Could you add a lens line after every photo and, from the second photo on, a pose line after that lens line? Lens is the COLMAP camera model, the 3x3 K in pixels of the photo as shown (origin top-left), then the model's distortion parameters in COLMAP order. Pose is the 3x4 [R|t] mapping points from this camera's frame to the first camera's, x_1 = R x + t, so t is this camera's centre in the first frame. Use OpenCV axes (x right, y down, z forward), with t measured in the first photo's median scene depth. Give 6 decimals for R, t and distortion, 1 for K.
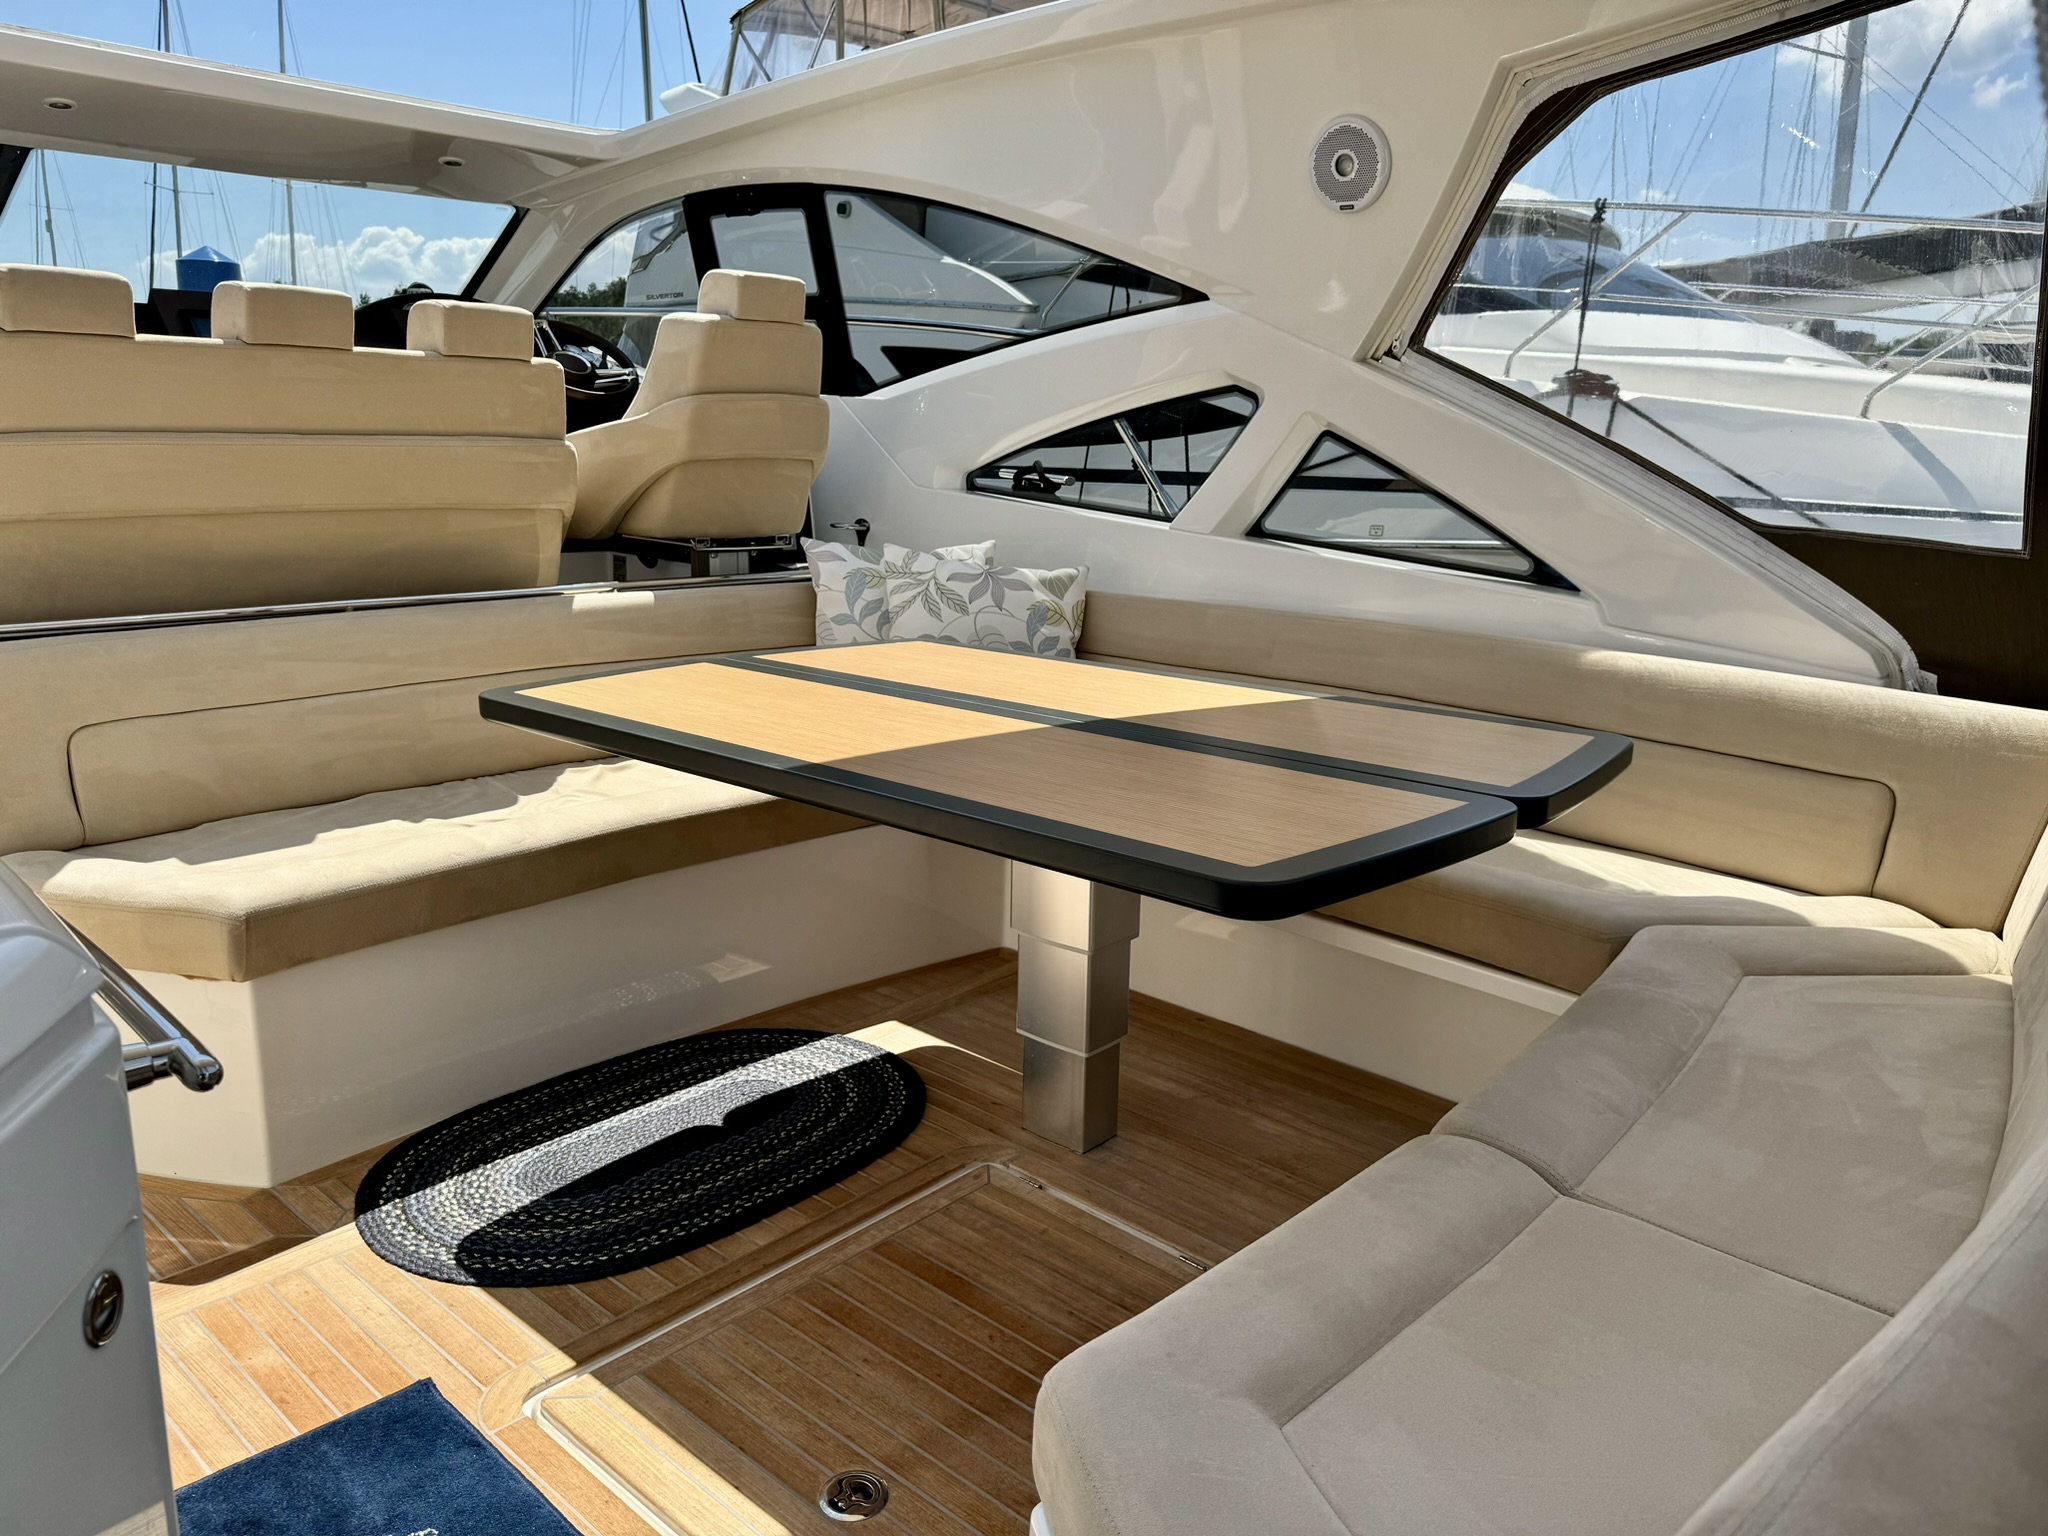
lens RADIAL K [[1432.7, 0, 1033.5], [0, 1432.7, 775.3], [0, 0, 1]] dist [-0.004930, -0.021257]
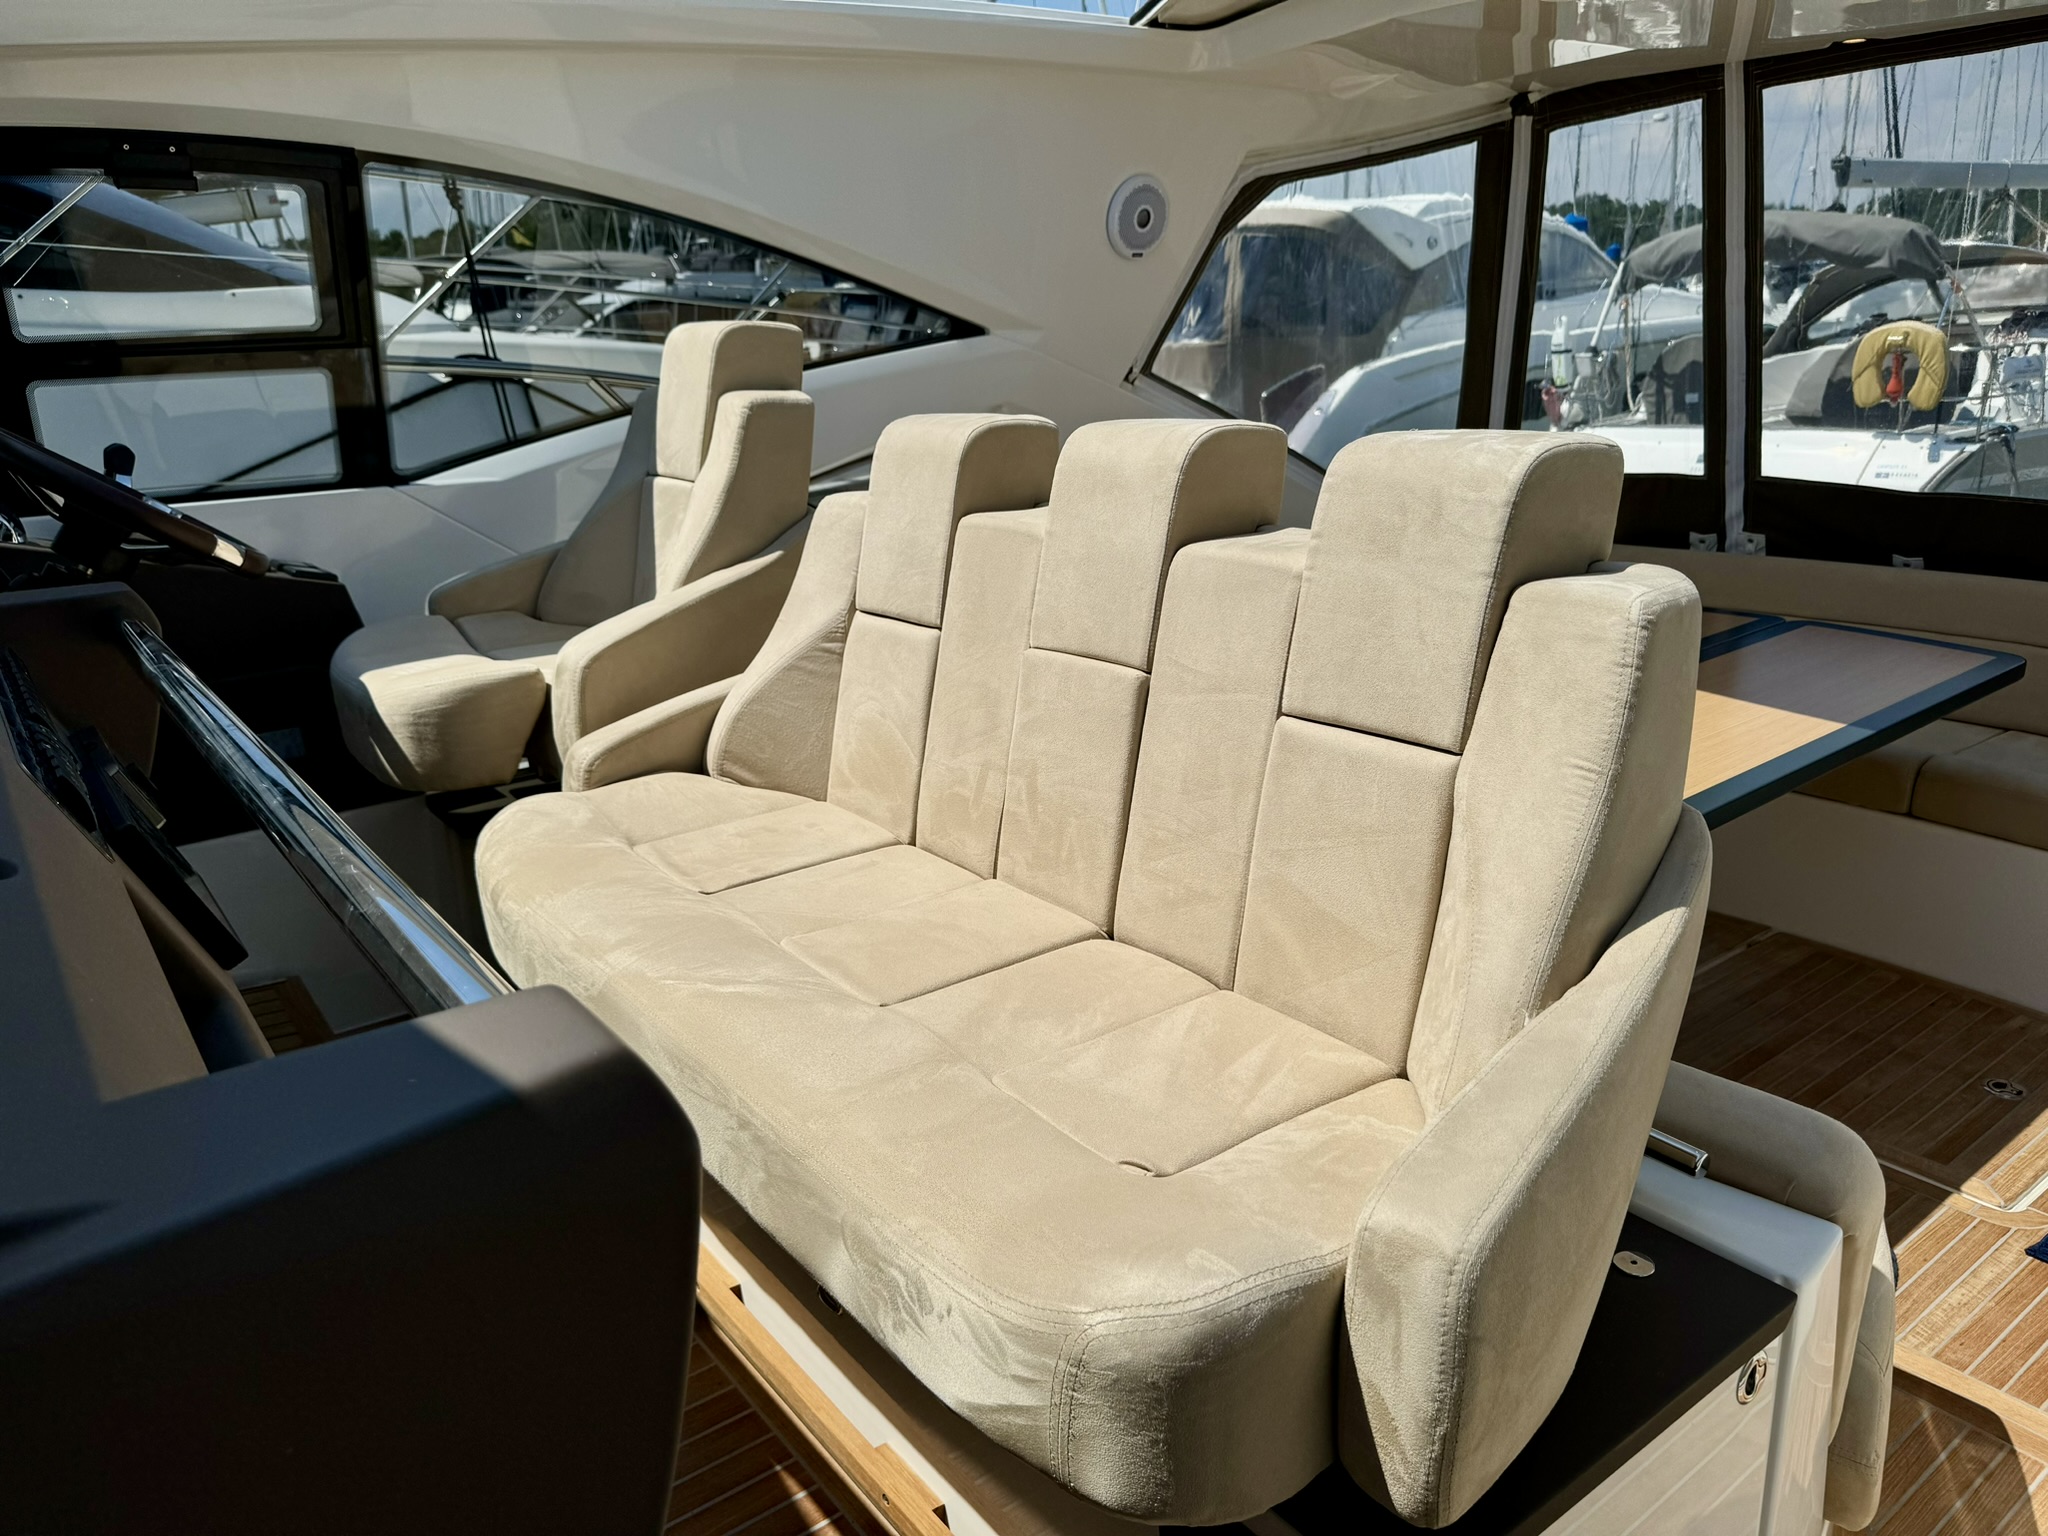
lens RADIAL K [[1432.7, 0, 1033.5], [0, 1432.7, 775.3], [0, 0, 1]] dist [-0.004930, -0.021257]
pose [[0.208405, -0.331940, 0.919991, -1.071043], [0.271414, 0.923328, 0.271660, -0.373518], [-0.939629, 0.193083, 0.282519, 0.899532]]
